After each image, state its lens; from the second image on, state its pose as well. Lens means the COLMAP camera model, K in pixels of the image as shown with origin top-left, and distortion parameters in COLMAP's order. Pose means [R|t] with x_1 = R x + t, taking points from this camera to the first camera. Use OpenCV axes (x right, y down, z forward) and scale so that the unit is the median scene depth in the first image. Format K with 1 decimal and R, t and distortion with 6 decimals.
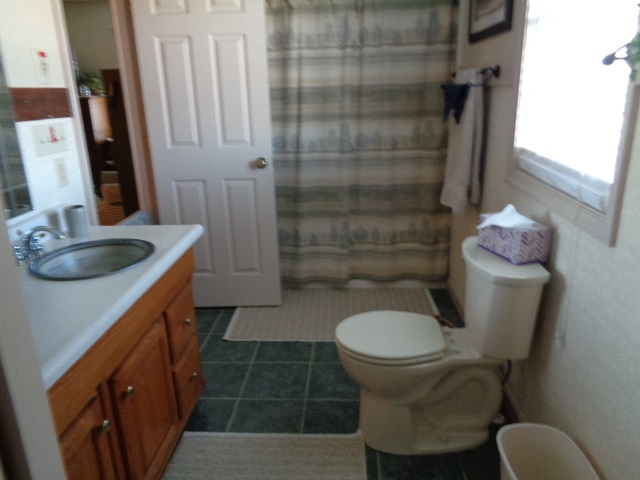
lens RADIAL K [[485.6, 0, 320.2], [0, 485.6, 240.5], [0, 0, 1]] dist [0.001793, -0.001980]
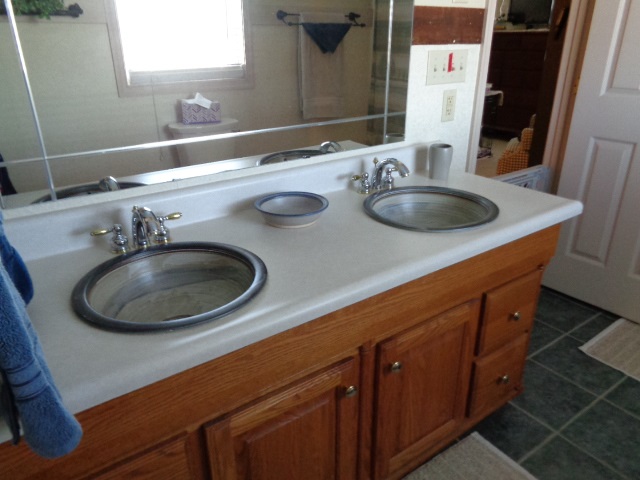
lens RADIAL K [[485.6, 0, 320.2], [0, 485.6, 240.1], [0, 0, 1]] dist [0.001793, -0.001980]
pose [[0.629802, 0.330420, -0.702974, 0.042155], [-0.247460, 0.943208, 0.221636, -0.045441], [0.736283, 0.034372, 0.675800, 0.218524]]
